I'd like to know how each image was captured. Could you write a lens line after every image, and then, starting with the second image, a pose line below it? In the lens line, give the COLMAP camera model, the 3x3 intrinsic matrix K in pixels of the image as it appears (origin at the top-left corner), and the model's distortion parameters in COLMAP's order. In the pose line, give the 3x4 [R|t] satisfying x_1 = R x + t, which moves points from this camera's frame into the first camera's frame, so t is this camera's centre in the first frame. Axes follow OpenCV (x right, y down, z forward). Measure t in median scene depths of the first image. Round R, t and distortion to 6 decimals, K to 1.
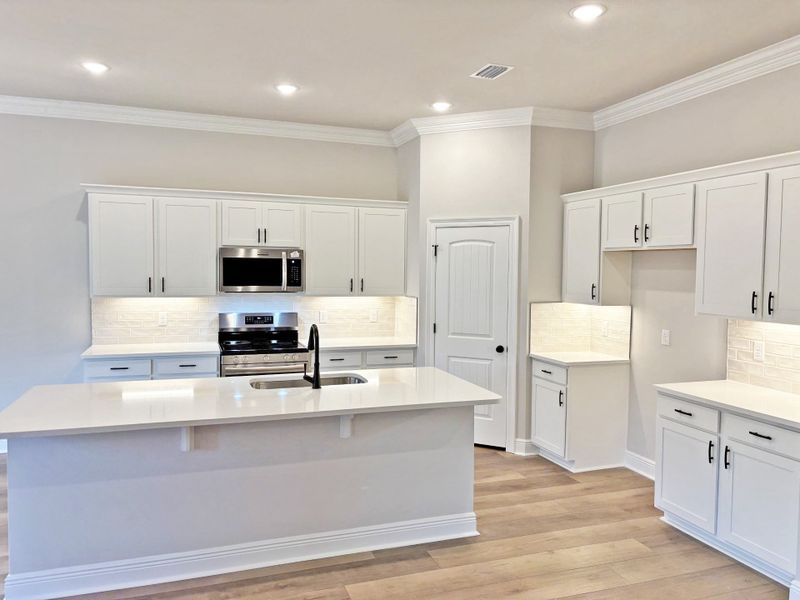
lens RADIAL K [[602.5, 0, 401.6], [0, 602.5, 302.5], [0, 0, 1]] dist [0.083189, -0.004452]
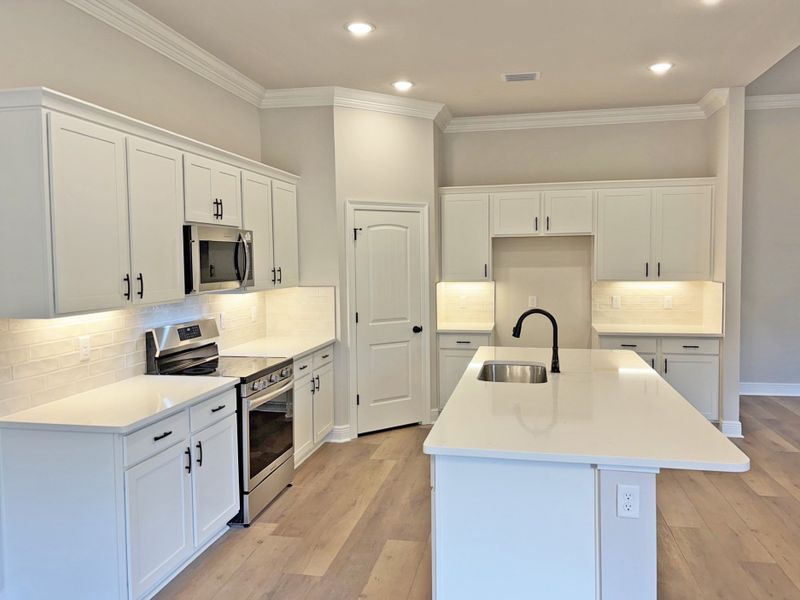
lens RADIAL K [[602.5, 0, 418.8], [0, 602.5, 299.4], [0, 0, 1]] dist [0.083189, -0.004452]
pose [[0.521103, -0.076422, 0.850066, -0.724389], [0.066851, 0.996578, 0.048614, -0.025793], [-0.850872, 0.031495, 0.524428, 0.448903]]
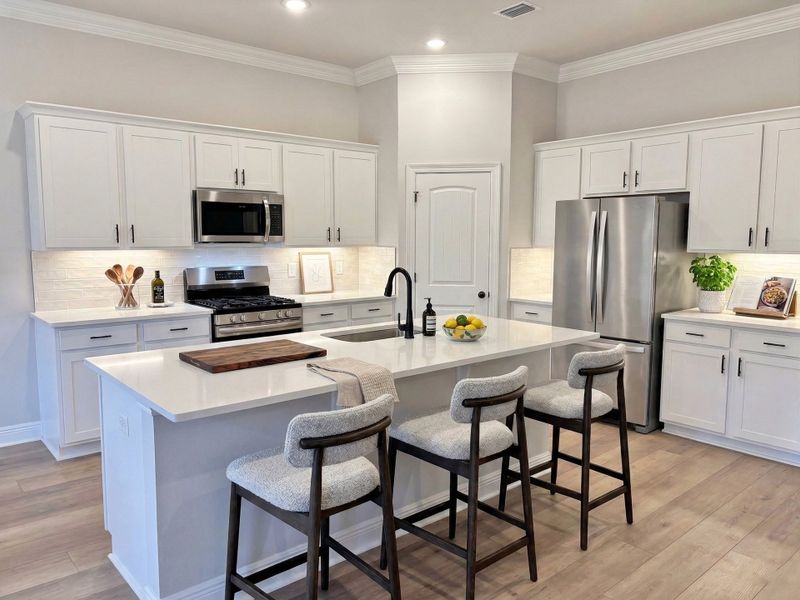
lens RADIAL K [[602.5, 0, 399.5], [0, 602.5, 300.9], [0, 0, 1]] dist [0.083189, -0.004452]
pose [[0.936955, -0.050212, 0.345822, -0.326746], [0.029080, 0.997394, 0.066029, 0.016194], [-0.348237, -0.051810, 0.935974, 0.090068]]
